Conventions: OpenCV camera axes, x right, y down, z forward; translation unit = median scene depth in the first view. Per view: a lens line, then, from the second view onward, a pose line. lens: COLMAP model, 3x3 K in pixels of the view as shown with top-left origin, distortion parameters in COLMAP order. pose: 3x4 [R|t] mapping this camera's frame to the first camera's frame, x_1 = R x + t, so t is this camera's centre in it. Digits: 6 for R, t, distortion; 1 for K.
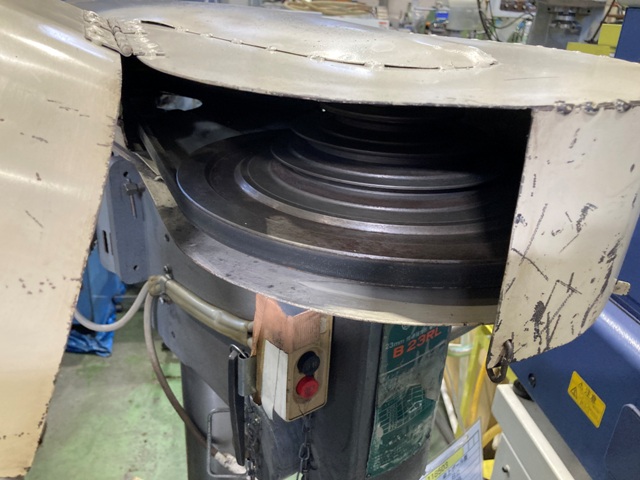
lens RADIAL K [[527.7, 0, 320.0], [0, 527.7, 240.0], [0, 0, 1]] dist [0.006546, 0.000547]
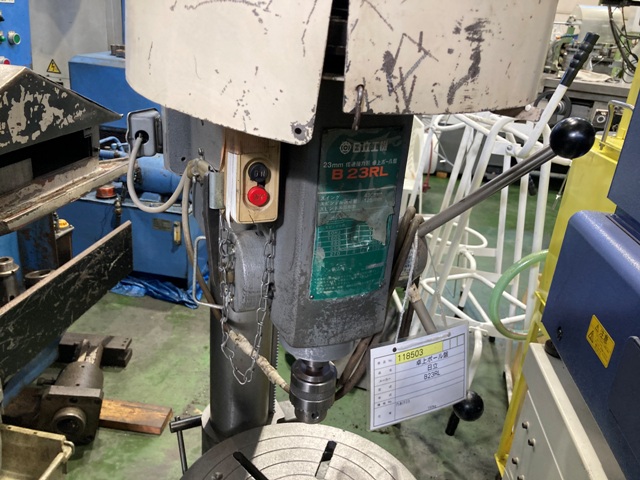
lens RADIAL K [[524.5, 0, 318.7], [0, 524.5, 231.9], [0, 0, 1]] dist [0.031222, -0.050265]
pose [[0.970589, 0.105559, -0.216367, 0.208332], [-0.115937, 0.992611, -0.035811, 0.215106], [0.210988, 0.059843, 0.975655, -0.064176]]
